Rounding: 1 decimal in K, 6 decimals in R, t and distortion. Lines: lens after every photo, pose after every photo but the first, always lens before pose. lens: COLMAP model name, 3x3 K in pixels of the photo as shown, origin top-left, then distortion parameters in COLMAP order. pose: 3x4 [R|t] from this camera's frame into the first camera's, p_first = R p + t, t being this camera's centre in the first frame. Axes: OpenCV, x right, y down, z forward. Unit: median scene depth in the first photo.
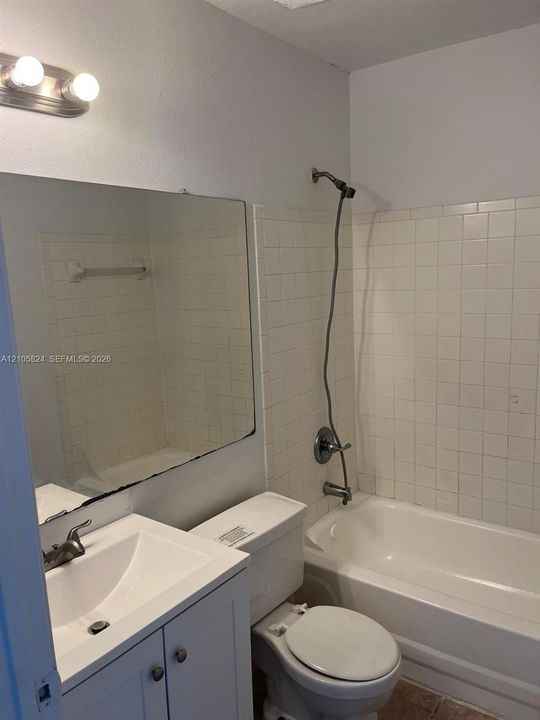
lens RADIAL K [[544.9, 0, 270.0], [0, 544.9, 360.0], [0, 0, 1]] dist [0.033856, -0.051319]
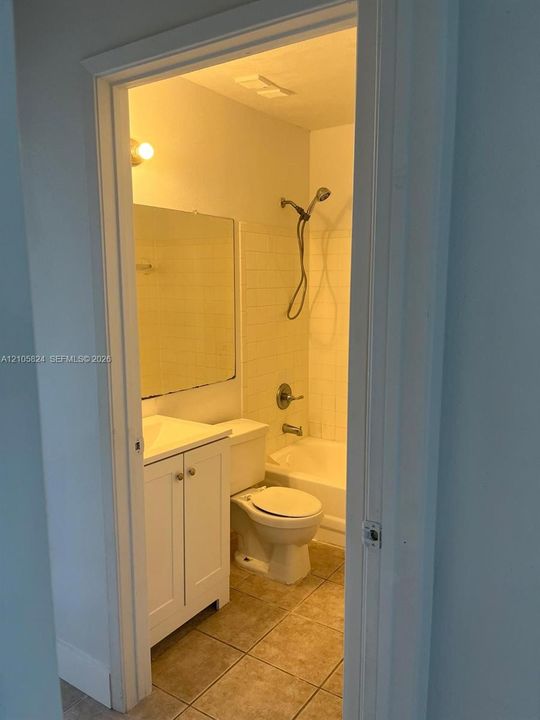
lens RADIAL K [[544.9, 0, 270.0], [0, 544.9, 360.0], [0, 0, 1]] dist [0.033856, -0.051319]
pose [[0.998489, 0.034398, 0.042847, 0.001528], [-0.033506, 0.999210, -0.021365, 0.108333], [-0.043548, 0.019898, 0.998853, -0.433242]]
